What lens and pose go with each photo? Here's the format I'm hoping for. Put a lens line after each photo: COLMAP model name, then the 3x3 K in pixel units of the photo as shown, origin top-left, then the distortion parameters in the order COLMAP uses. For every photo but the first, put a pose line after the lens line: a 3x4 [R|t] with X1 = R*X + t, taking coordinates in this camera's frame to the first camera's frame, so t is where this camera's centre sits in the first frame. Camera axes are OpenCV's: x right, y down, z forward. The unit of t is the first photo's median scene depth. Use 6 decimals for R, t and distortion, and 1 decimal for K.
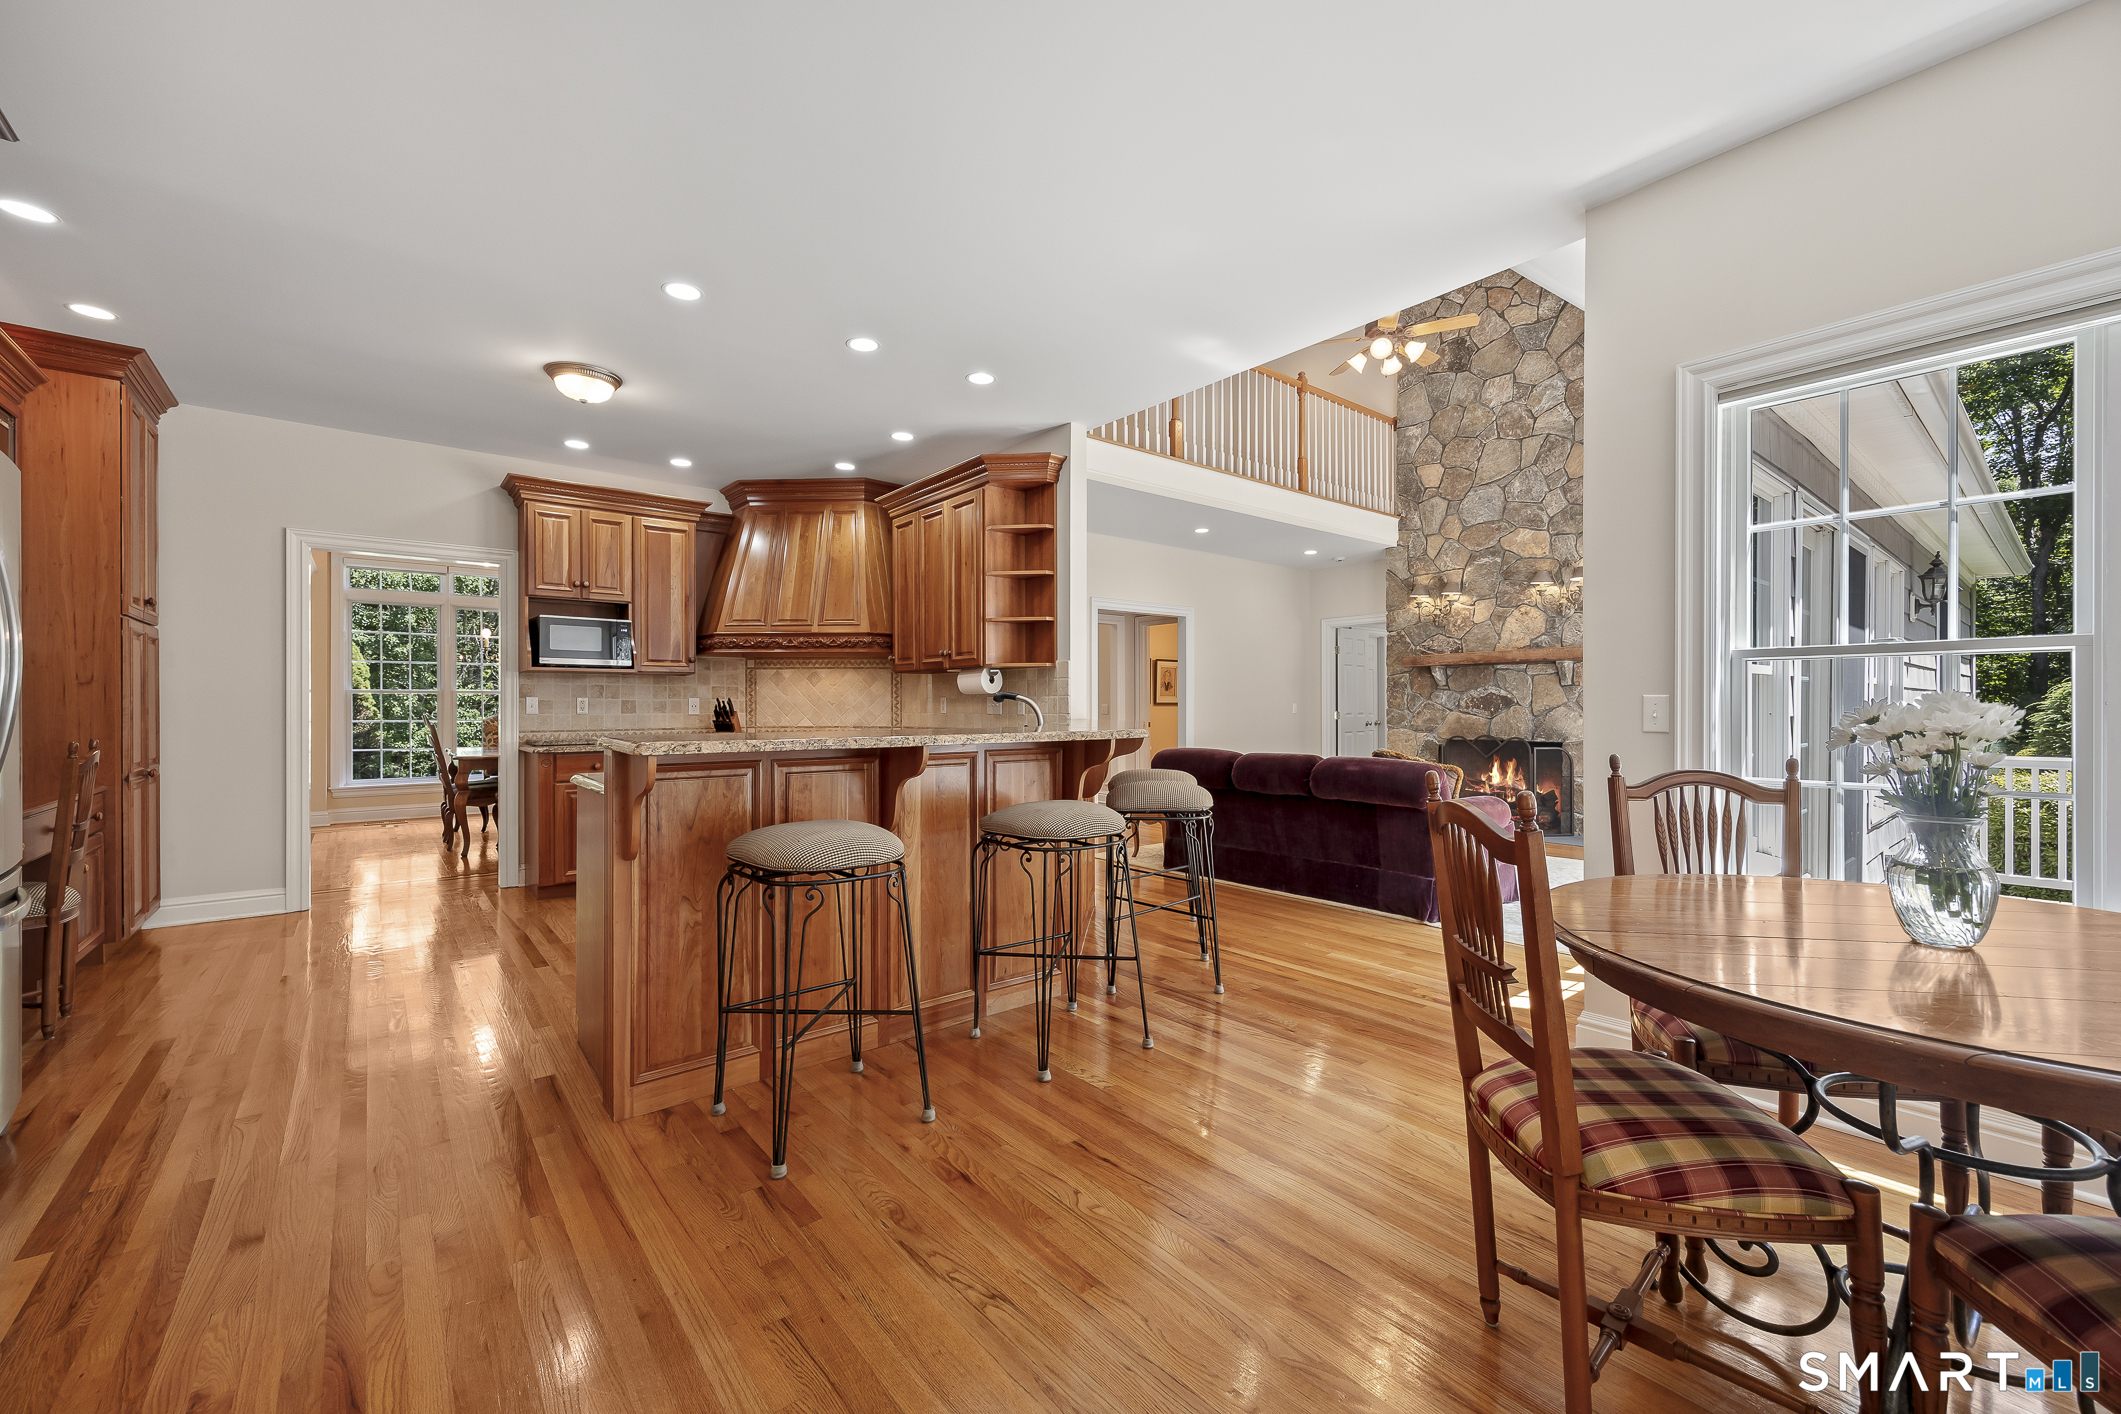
lens RADIAL K [[833.0, 0, 1038.9], [0, 833.0, 708.6], [0, 0, 1]] dist [0.000209, -0.000428]
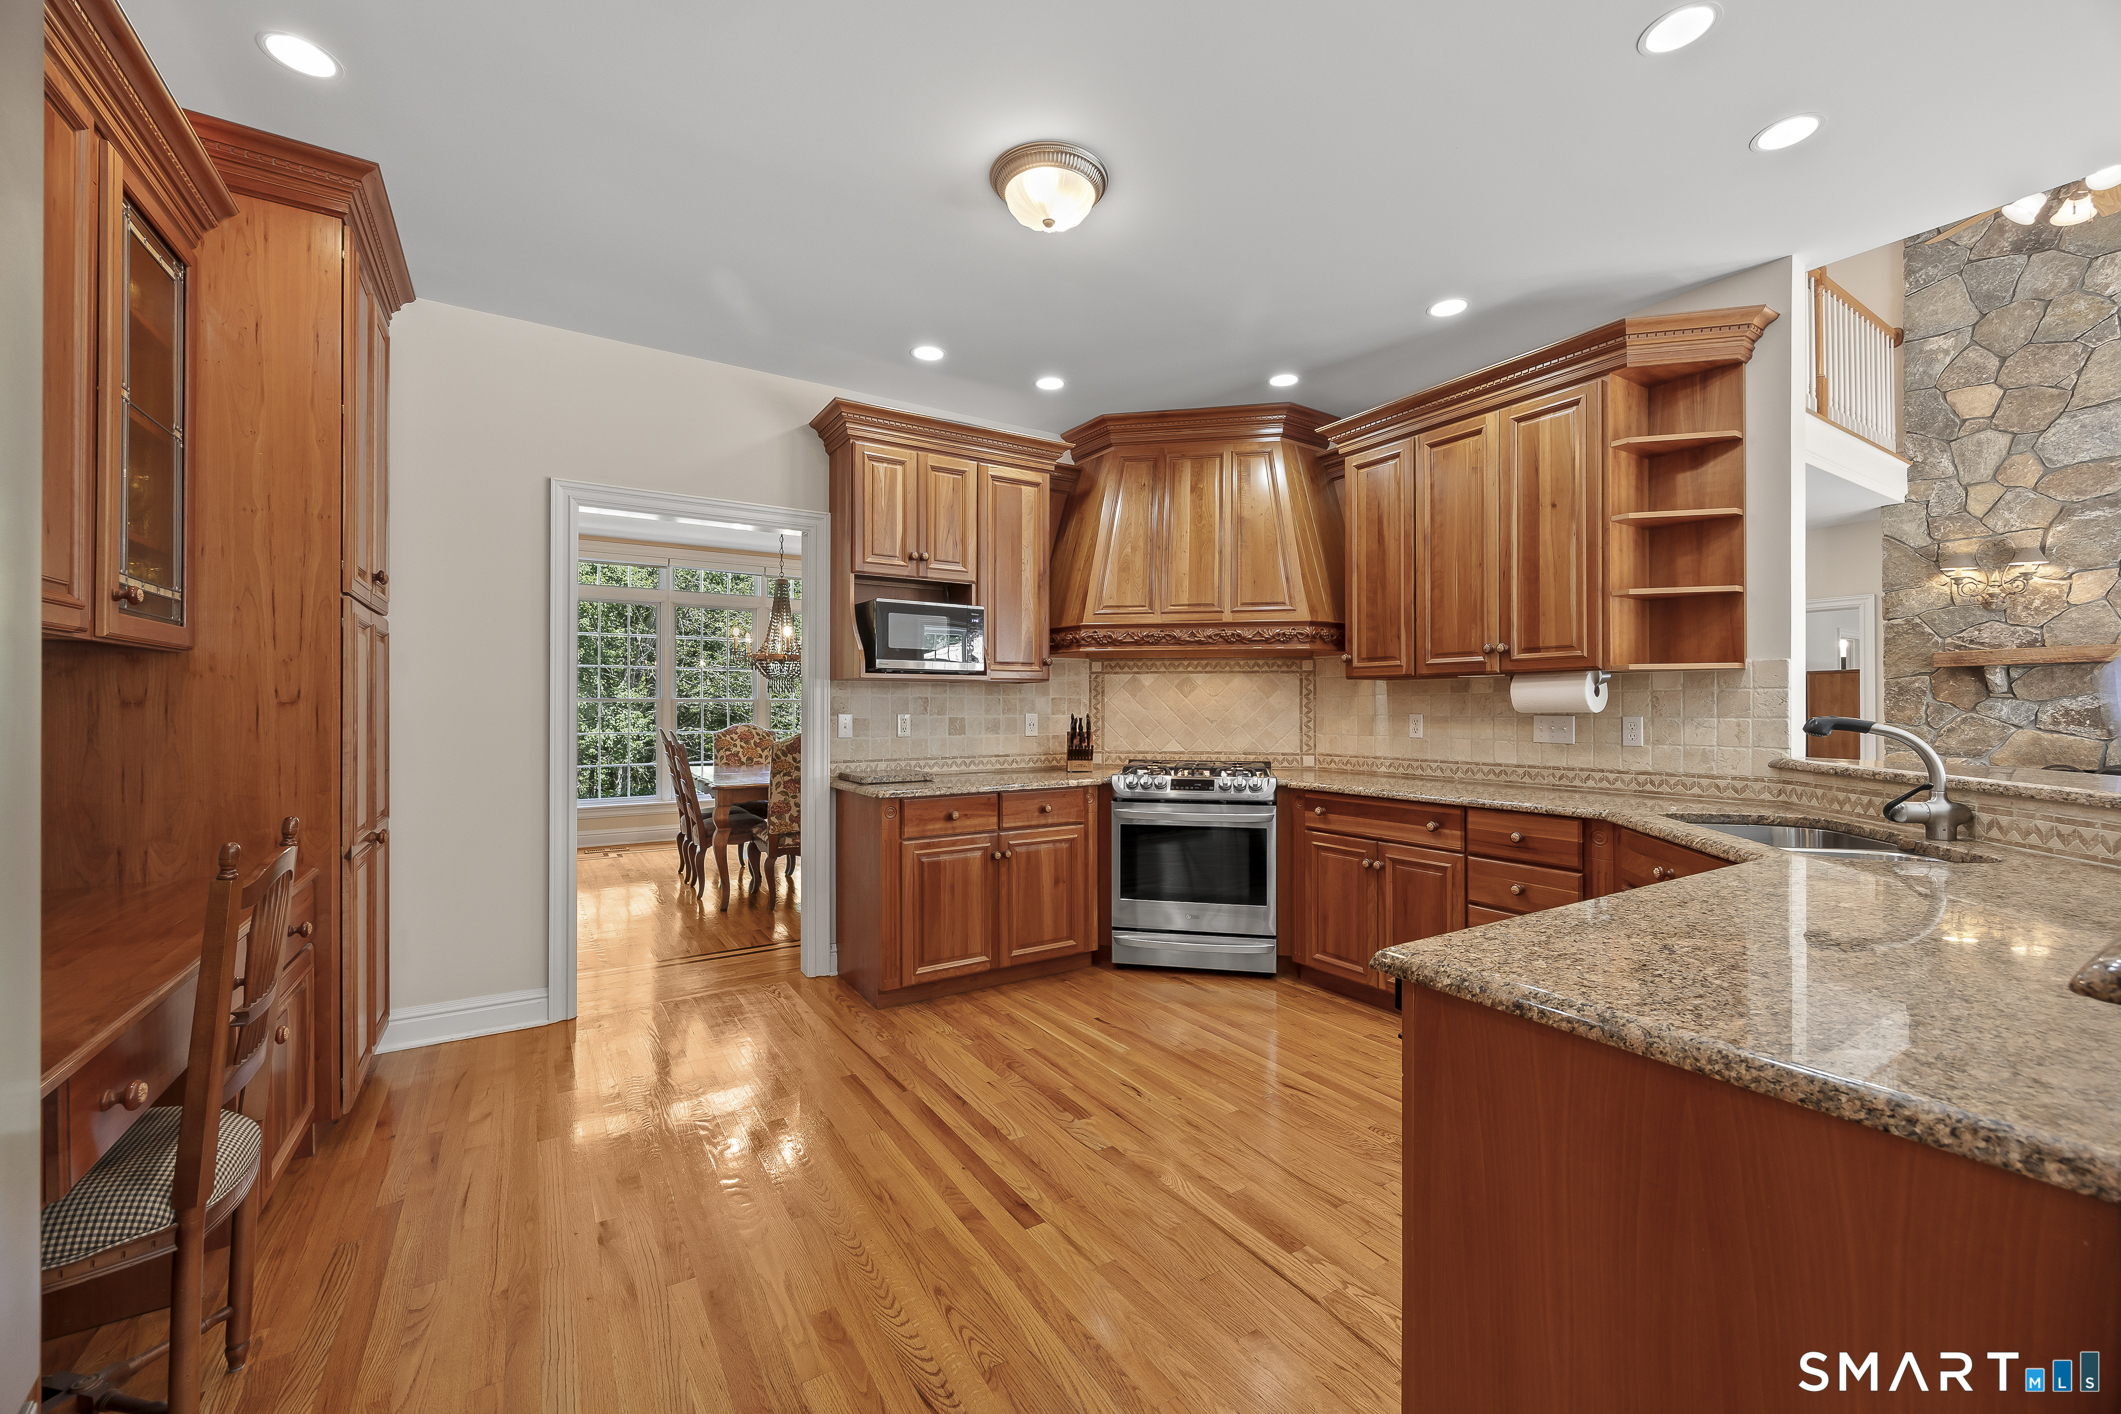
lens RADIAL K [[833.0, 0, 1075.4], [0, 833.0, 706.2], [0, 0, 1]] dist [0.000209, -0.000428]
pose [[0.994243, 0.000157, -0.107153, -0.364151], [-0.000835, 0.999980, -0.006290, -0.017961], [0.107150, 0.006343, 0.994223, 0.327356]]
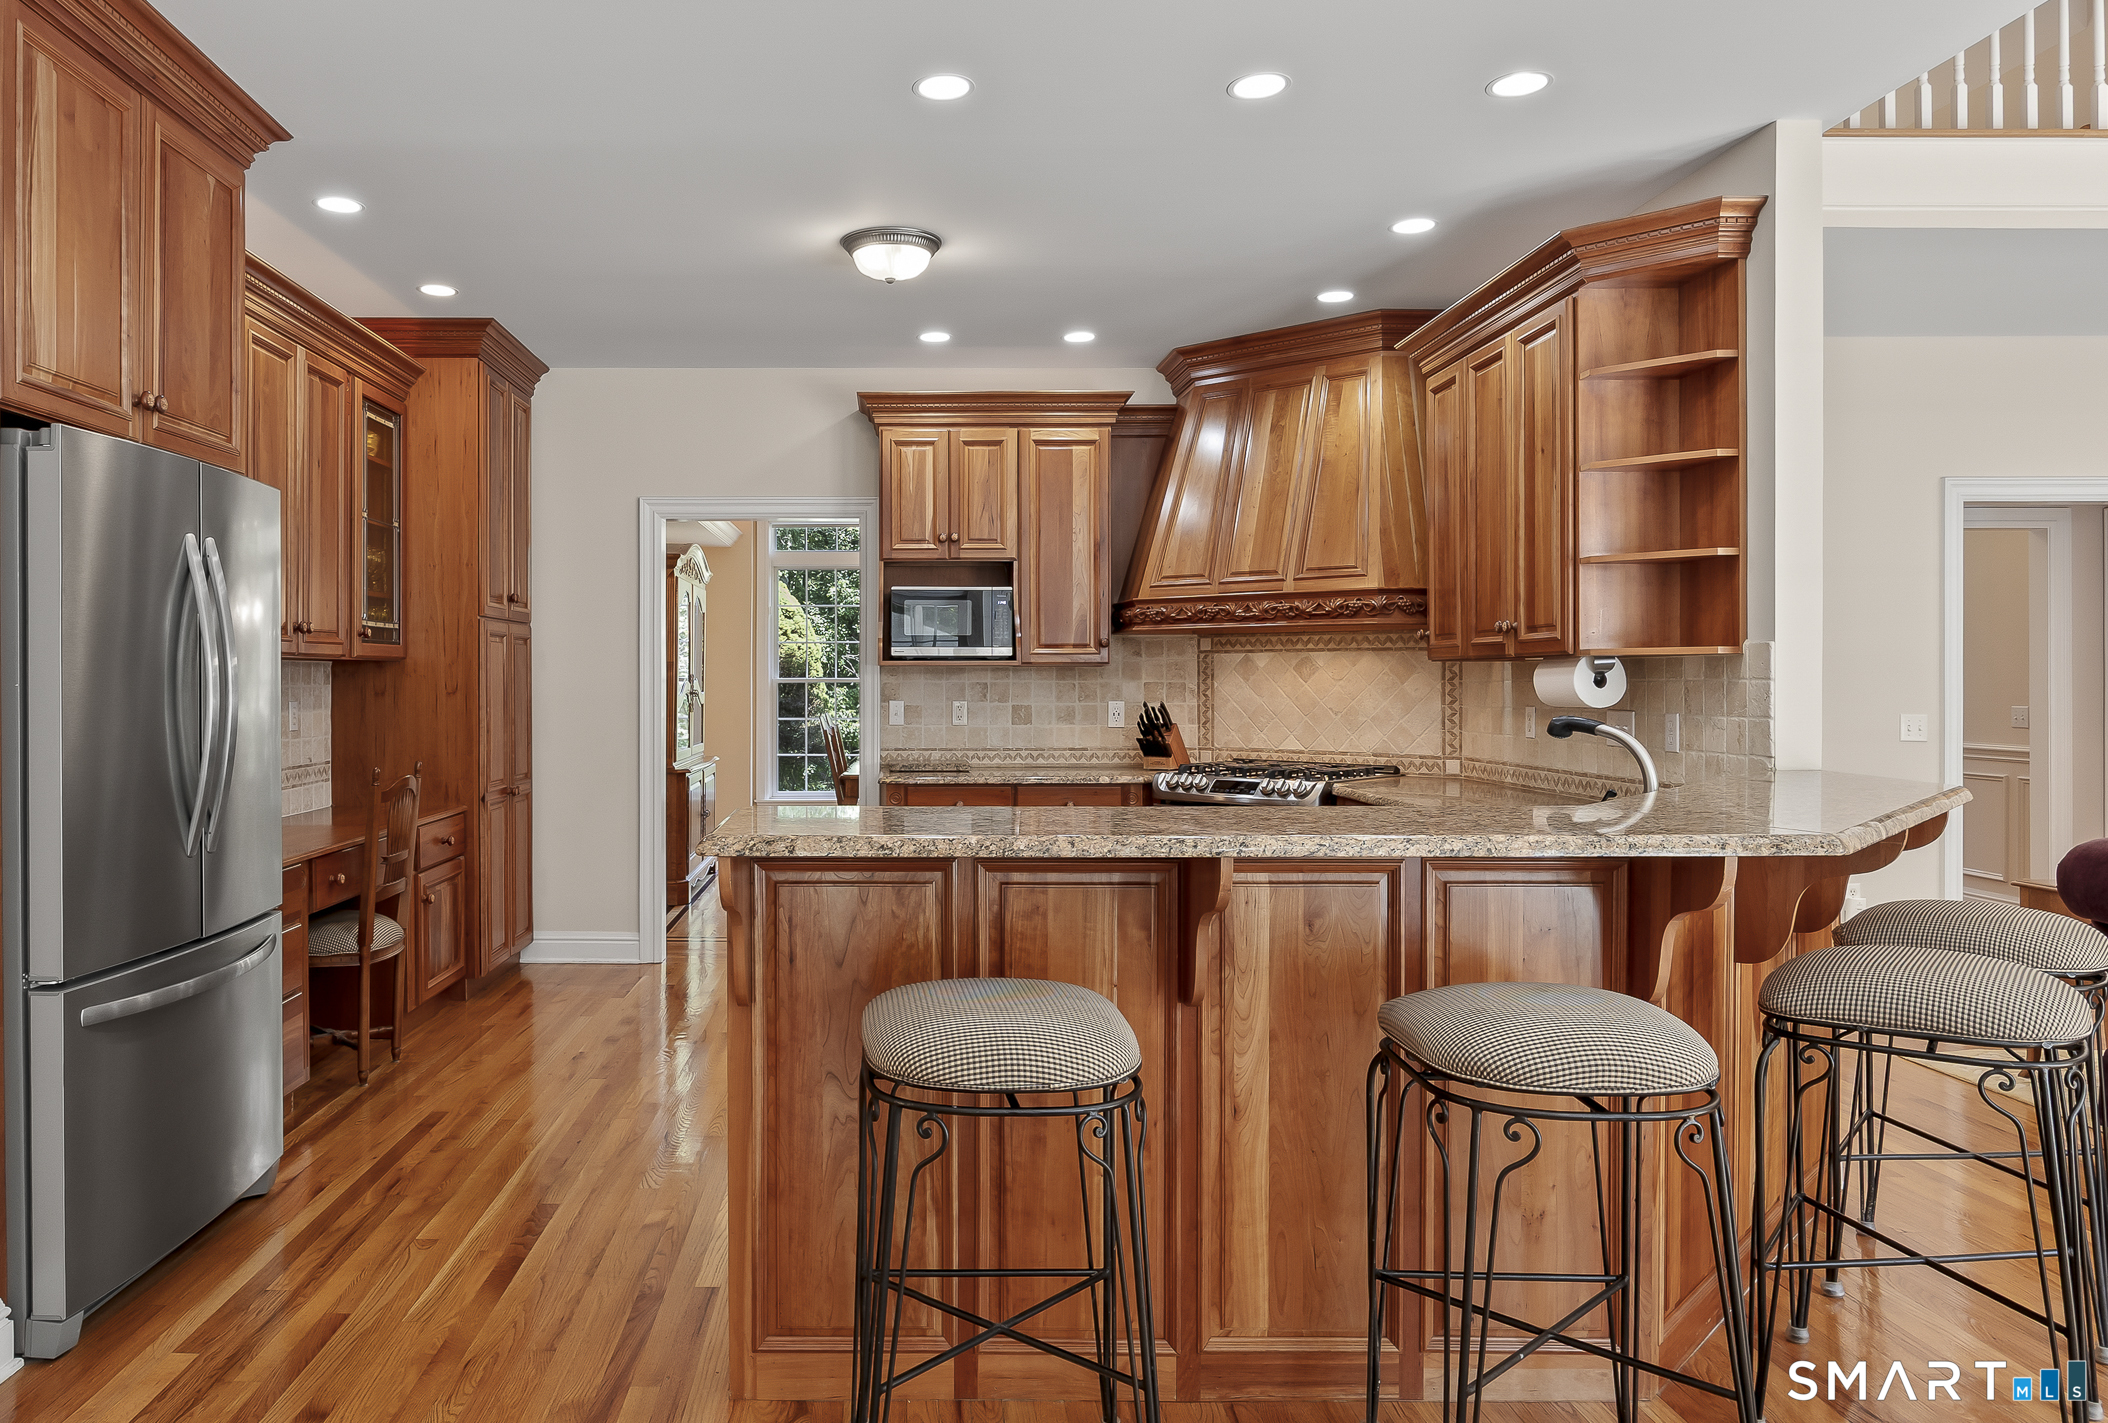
lens RADIAL K [[1335.9, 0, 861.9], [0, 1335.9, 689.6], [0, 0, 1]] dist [-0.014690, 0.003824]
pose [[0.772460, 0.003891, -0.635052, 0.102335], [-0.002990, 0.999992, 0.002490, -0.028661], [0.635056, -0.000025, 0.772466, 0.110616]]
